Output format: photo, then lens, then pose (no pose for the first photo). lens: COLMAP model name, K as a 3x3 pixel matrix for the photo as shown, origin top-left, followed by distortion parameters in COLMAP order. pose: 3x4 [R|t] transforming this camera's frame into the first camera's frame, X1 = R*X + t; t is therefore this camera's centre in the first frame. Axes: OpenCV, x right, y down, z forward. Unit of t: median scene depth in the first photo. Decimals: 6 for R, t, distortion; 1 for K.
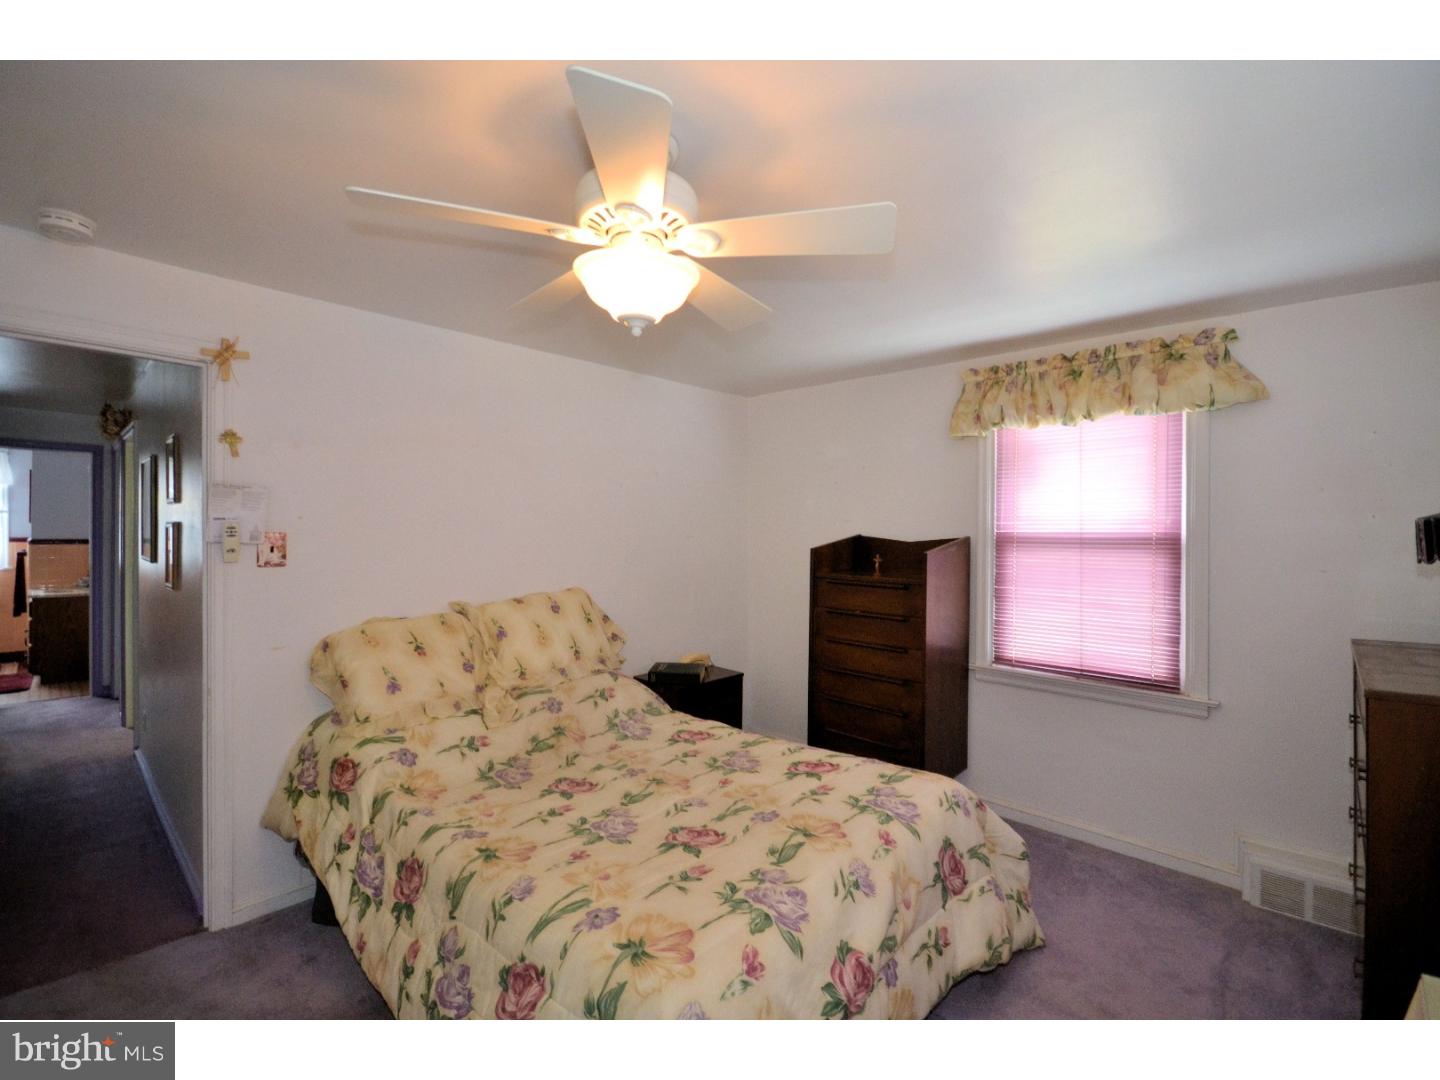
lens RADIAL K [[646.3, 0, 724.8], [0, 646.3, 539.5], [0, 0, 1]] dist [0.002528, -0.000995]
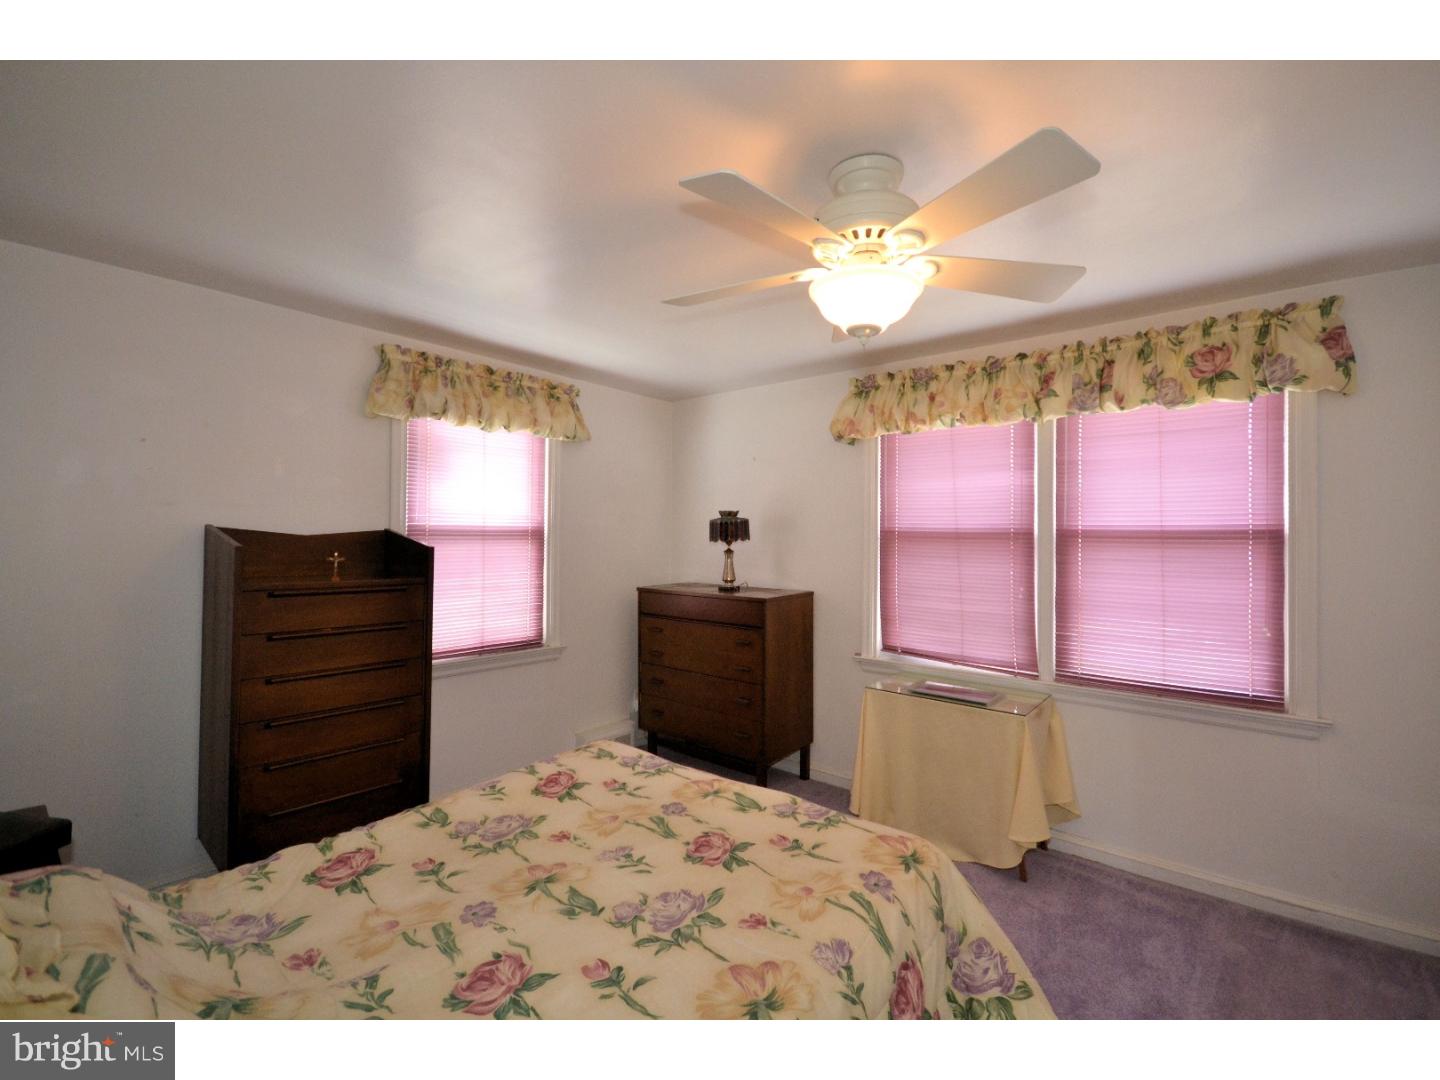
lens RADIAL K [[646.3, 0, 725.4], [0, 646.3, 534.6], [0, 0, 1]] dist [0.002528, -0.000995]
pose [[-0.065048, -0.001190, 0.997881, -0.661655], [0.005611, 0.999983, 0.001558, 0.005563], [-0.997866, 0.005700, -0.065040, 0.704261]]
